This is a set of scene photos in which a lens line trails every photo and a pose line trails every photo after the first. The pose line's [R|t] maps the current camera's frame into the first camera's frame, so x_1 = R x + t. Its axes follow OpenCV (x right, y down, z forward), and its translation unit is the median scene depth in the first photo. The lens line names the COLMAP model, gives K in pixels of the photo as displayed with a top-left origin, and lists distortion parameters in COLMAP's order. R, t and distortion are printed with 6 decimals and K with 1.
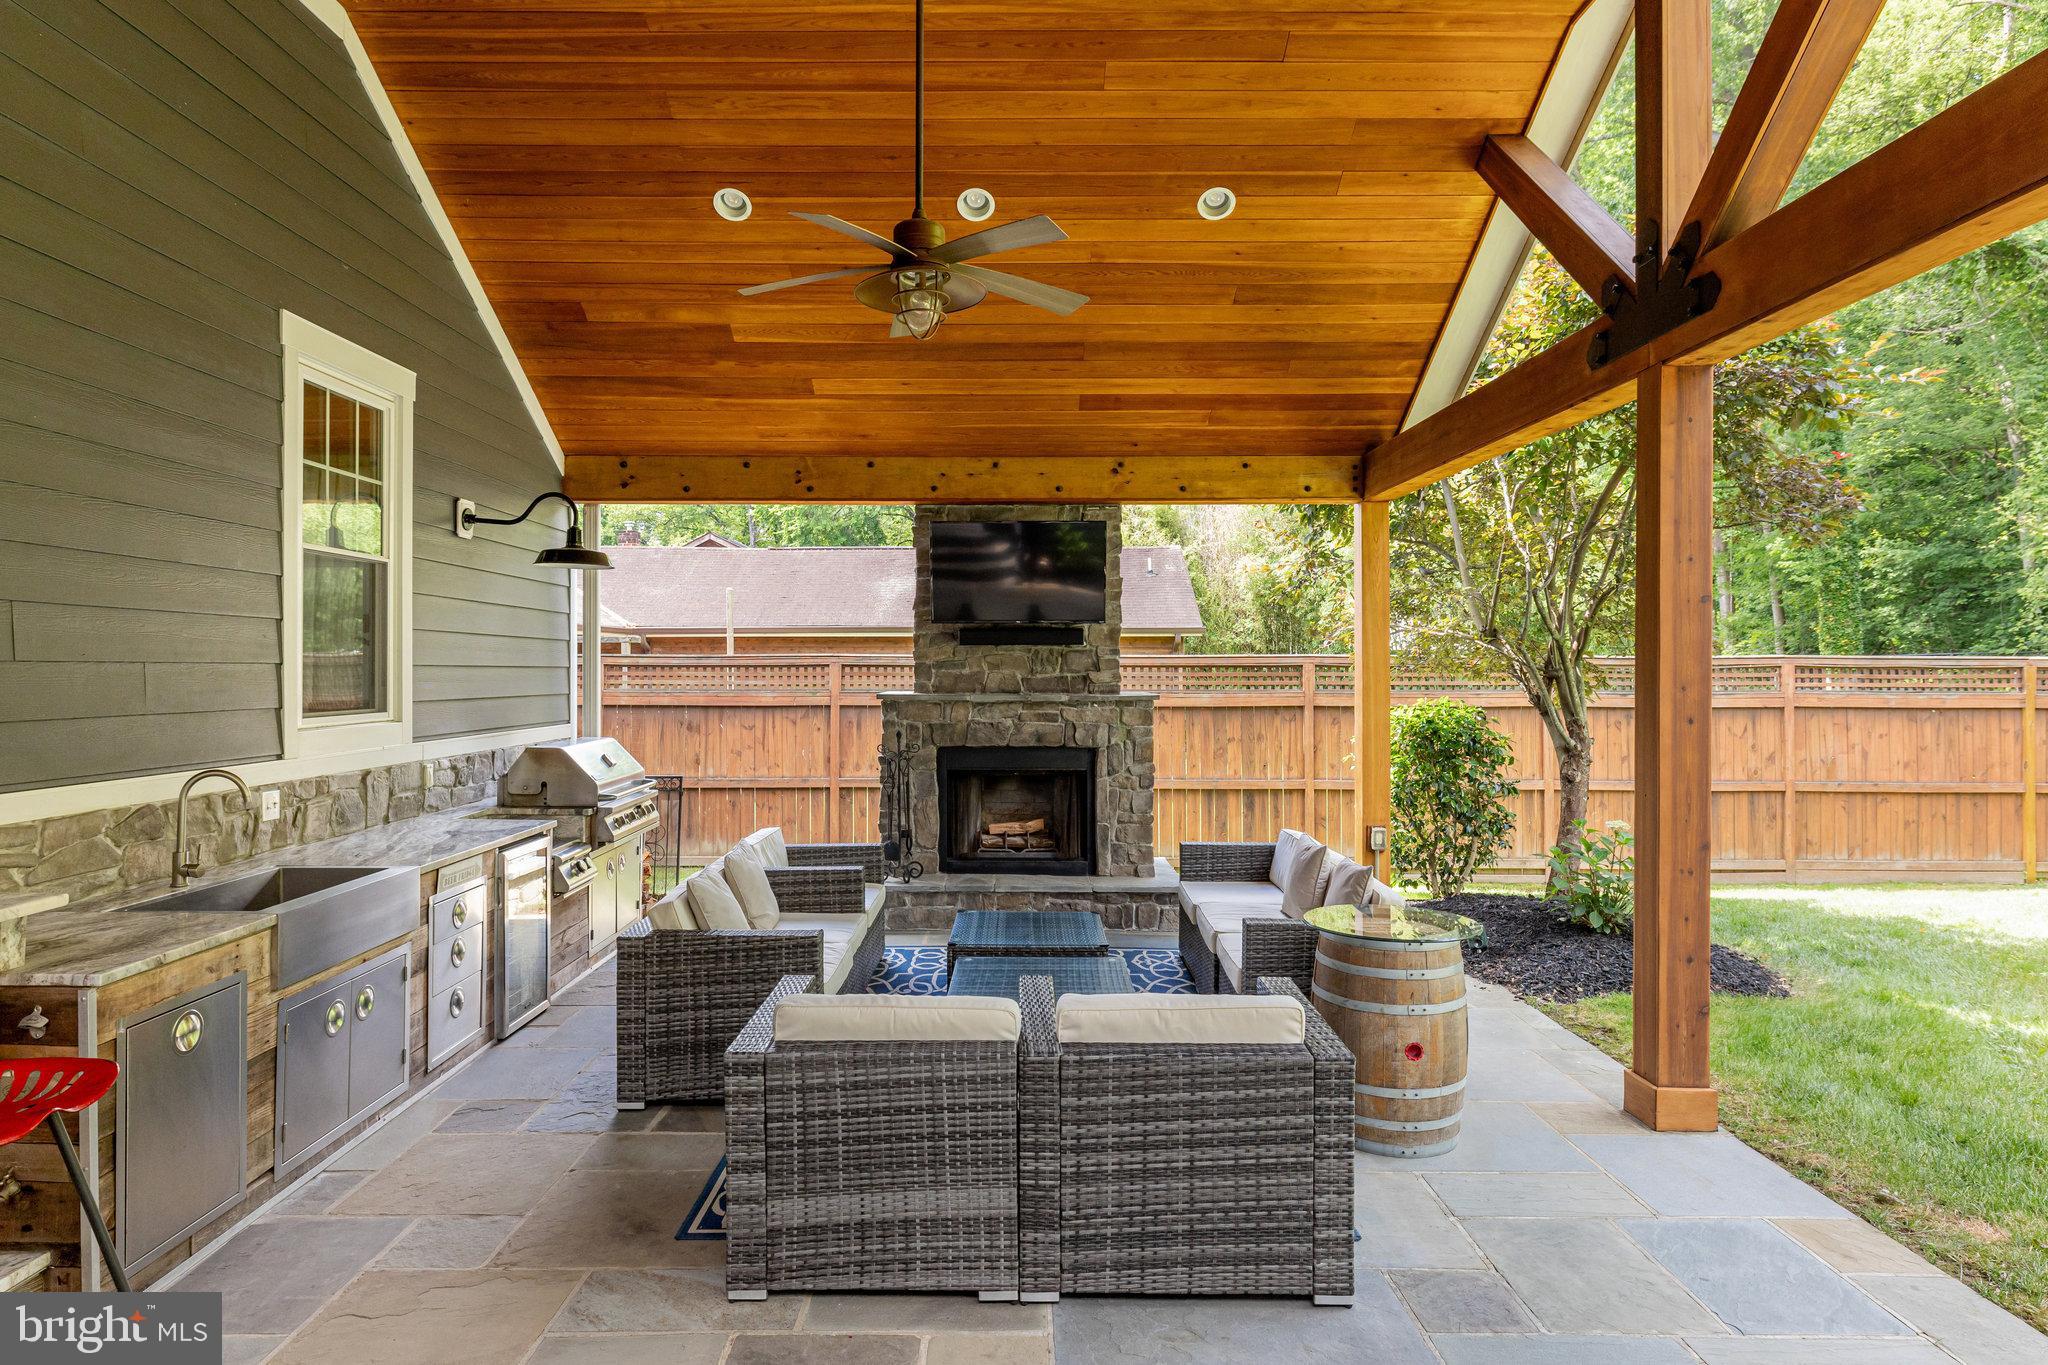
lens RADIAL K [[1161.5, 0, 1003.0], [0, 1161.5, 667.2], [0, 0, 1]] dist [-0.001496, -0.000900]
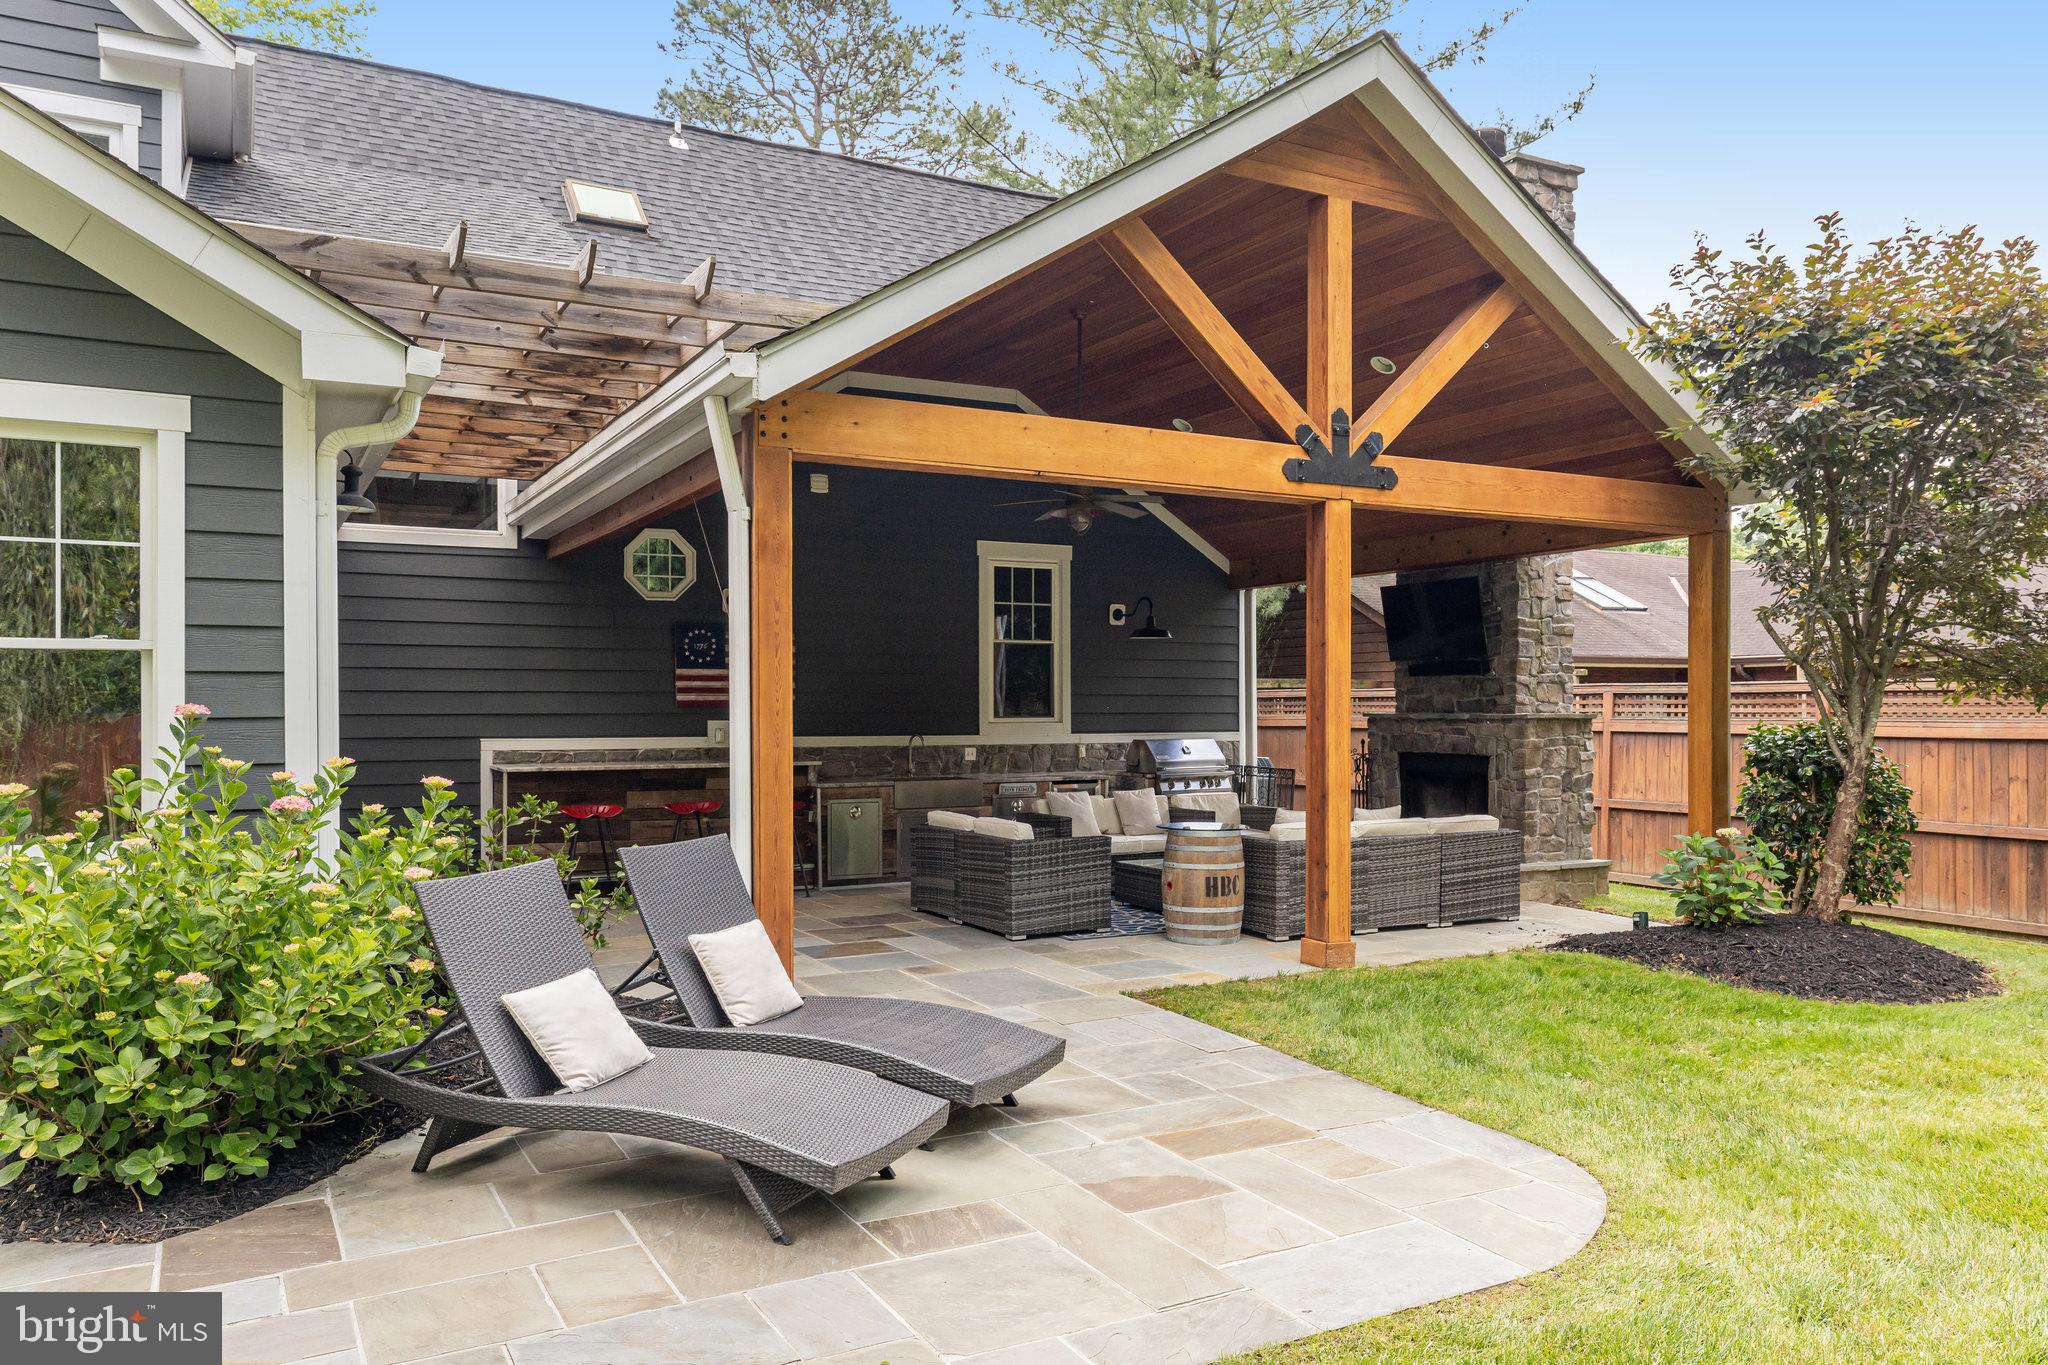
lens RADIAL K [[1463.2, 0, 1014.5], [0, 1463.2, 696.3], [0, 0, 1]] dist [-0.003902, 0.009078]
pose [[0.484053, -0.008798, -0.874995, 1.489367], [0.001732, 0.999957, -0.009097, 0.022162], [0.875037, 0.002887, 0.484047, -0.261778]]
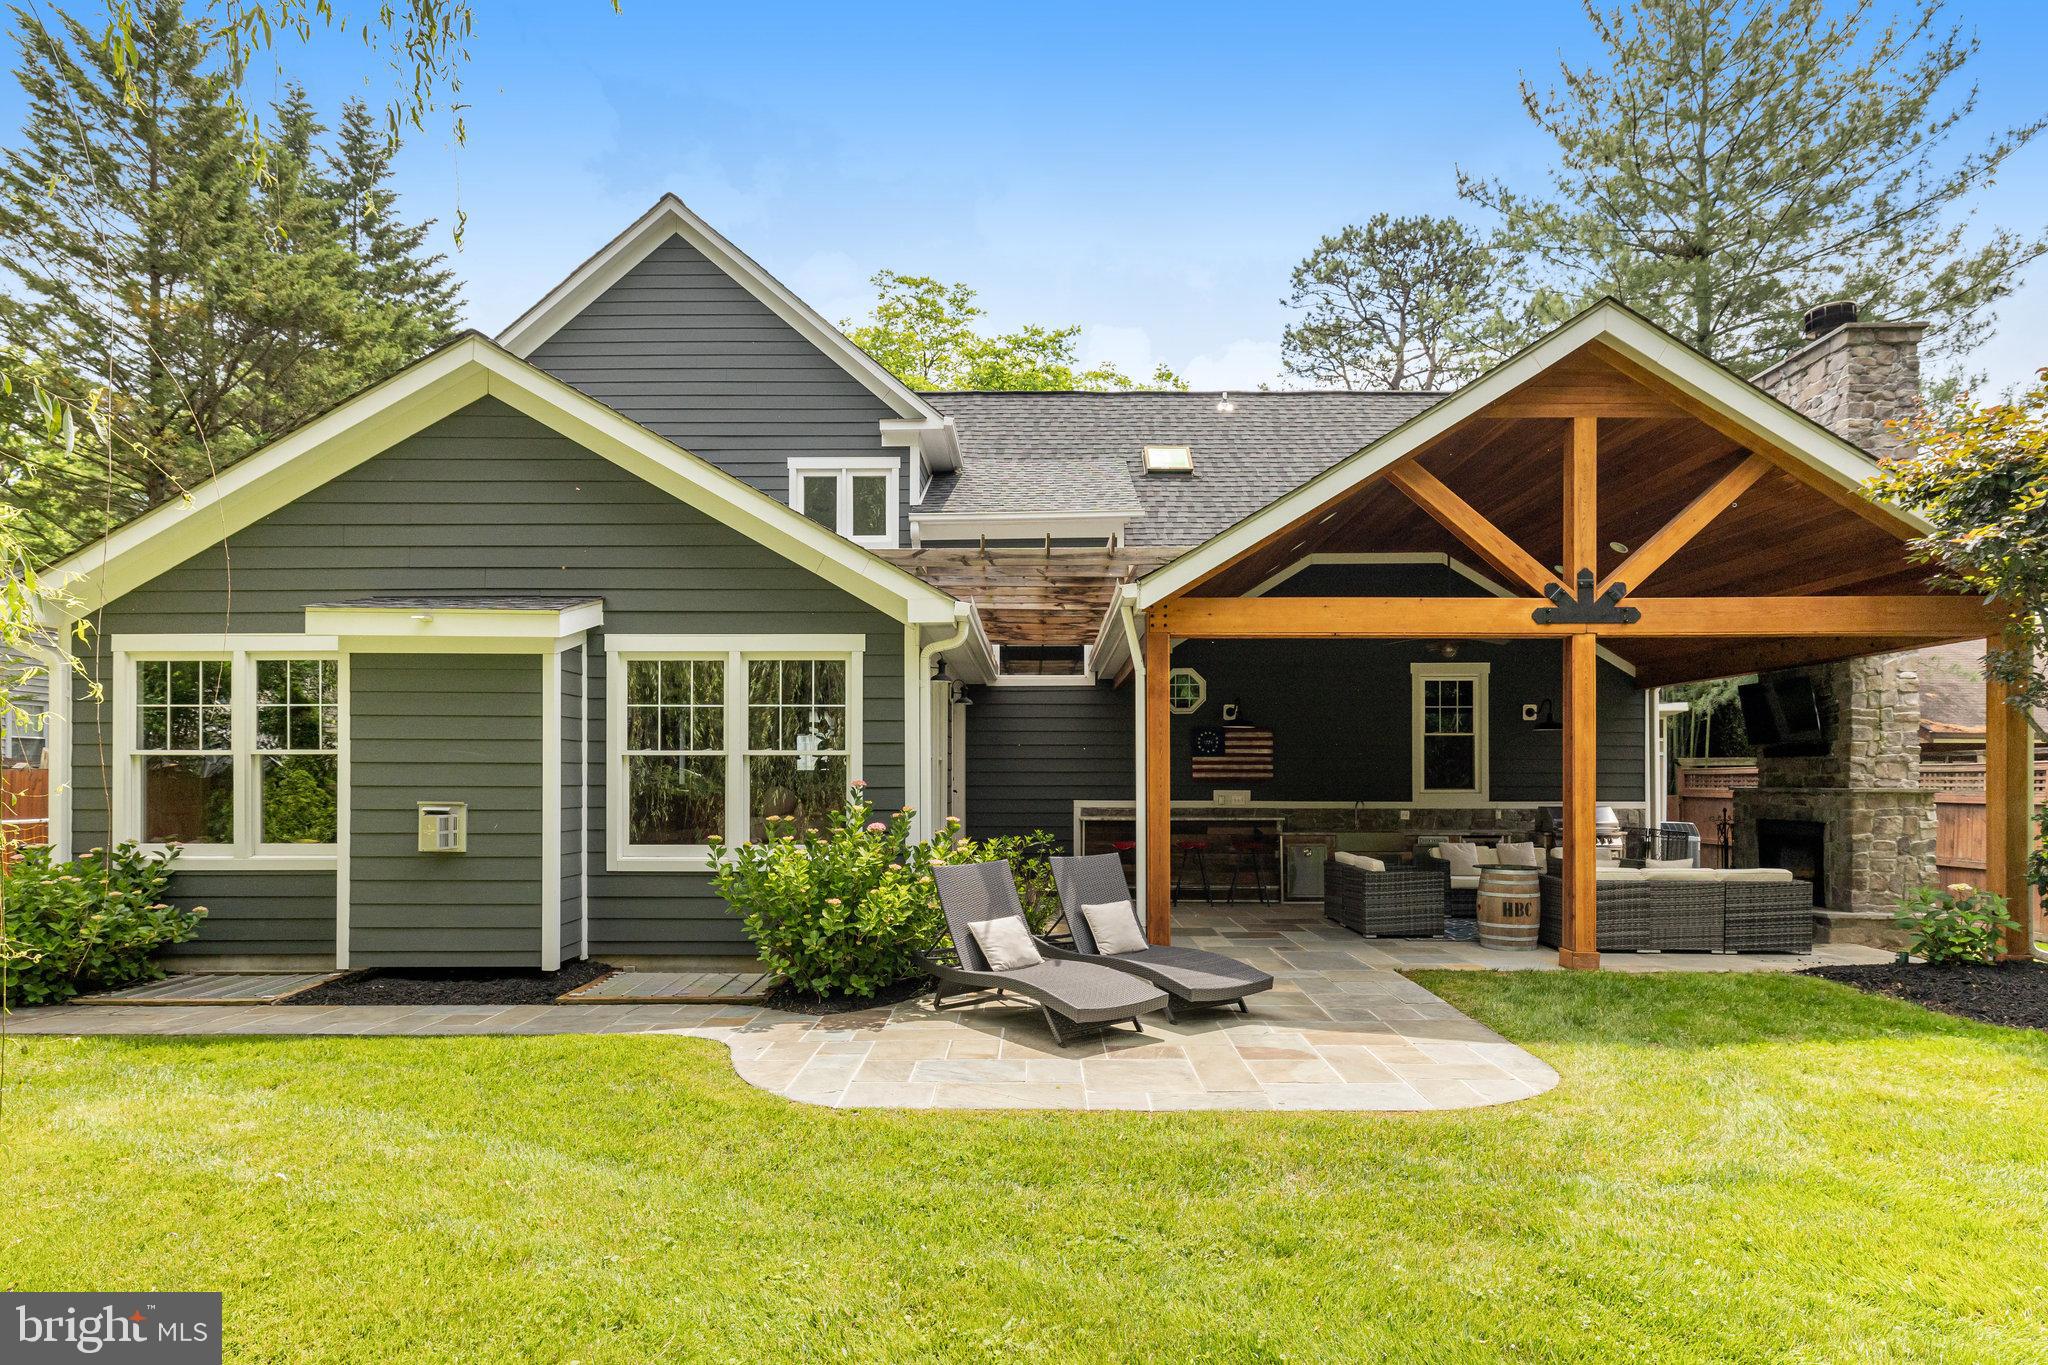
lens RADIAL K [[1118.2, 0, 1015.0], [0, 1118.2, 748.8], [0, 0, 1]] dist [0.001393, -0.001303]
pose [[-0.008138, -0.030197, -0.999511, 1.907352], [-0.000699, 0.999544, -0.030193, 0.020662], [0.999967, 0.000453, -0.008155, -0.060570]]
